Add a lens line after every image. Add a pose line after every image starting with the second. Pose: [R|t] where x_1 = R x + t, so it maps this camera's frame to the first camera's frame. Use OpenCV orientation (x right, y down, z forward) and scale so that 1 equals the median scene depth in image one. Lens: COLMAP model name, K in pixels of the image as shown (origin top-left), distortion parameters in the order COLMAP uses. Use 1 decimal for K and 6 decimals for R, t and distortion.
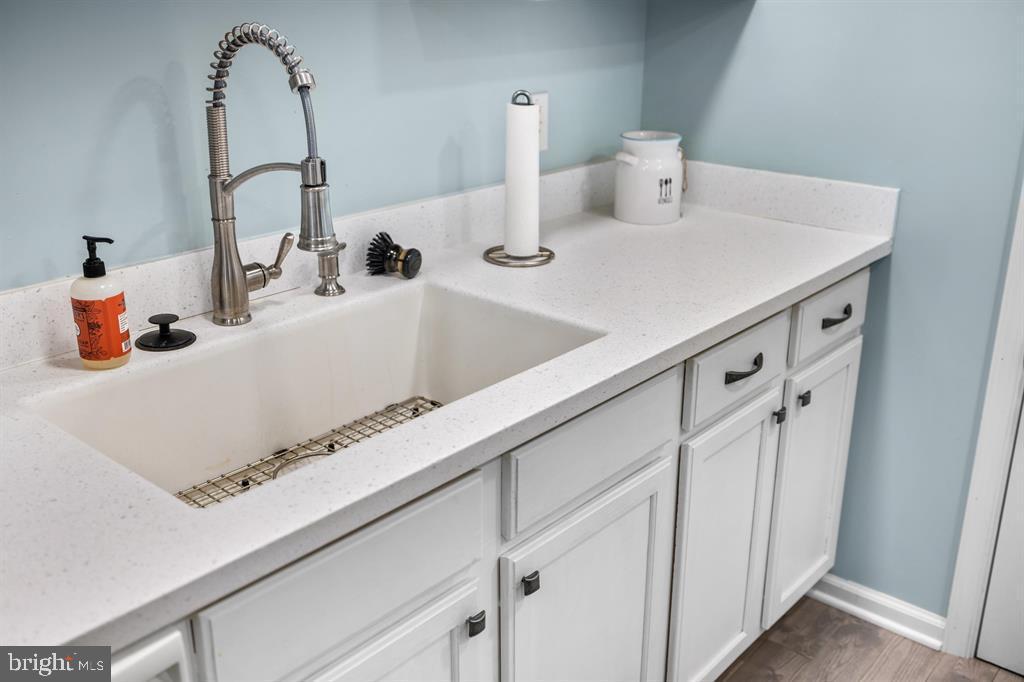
lens RADIAL K [[983.1, 0, 512.0], [0, 983.1, 341.0], [0, 0, 1]] dist [-0.002603, -0.003422]
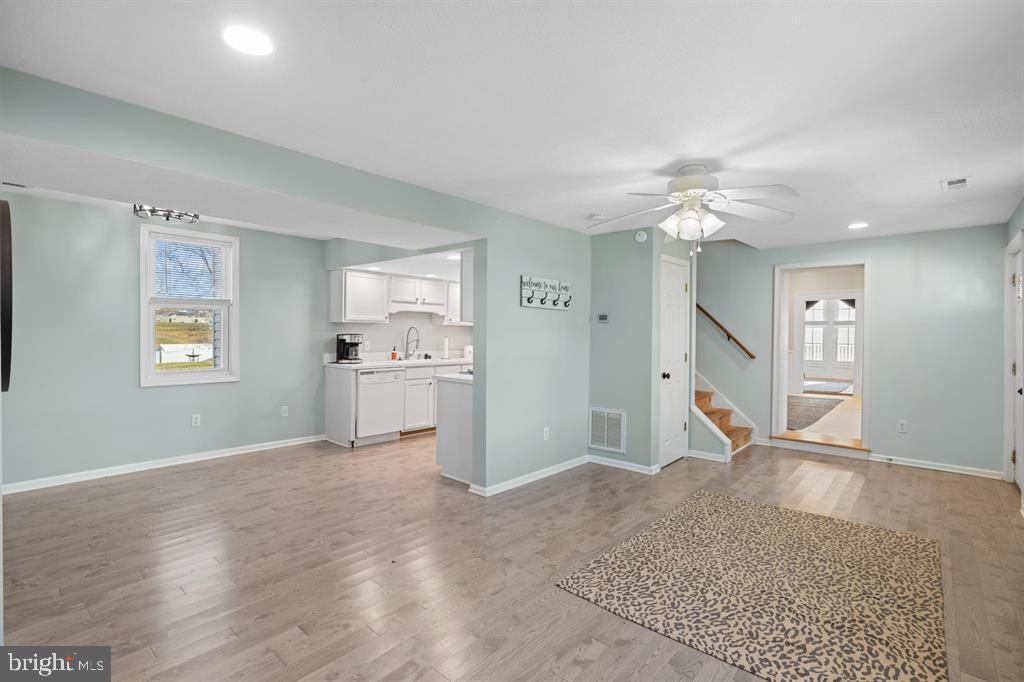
lens RADIAL K [[473.4, 0, 512.0], [0, 473.4, 341.0], [0, 0, 1]] dist [-0.000729, -0.000185]
pose [[0.999890, 0.005875, -0.013617, 0.666943], [-0.010006, 0.944962, -0.327027, 1.140412], [0.010946, 0.327127, 0.944917, -2.866990]]
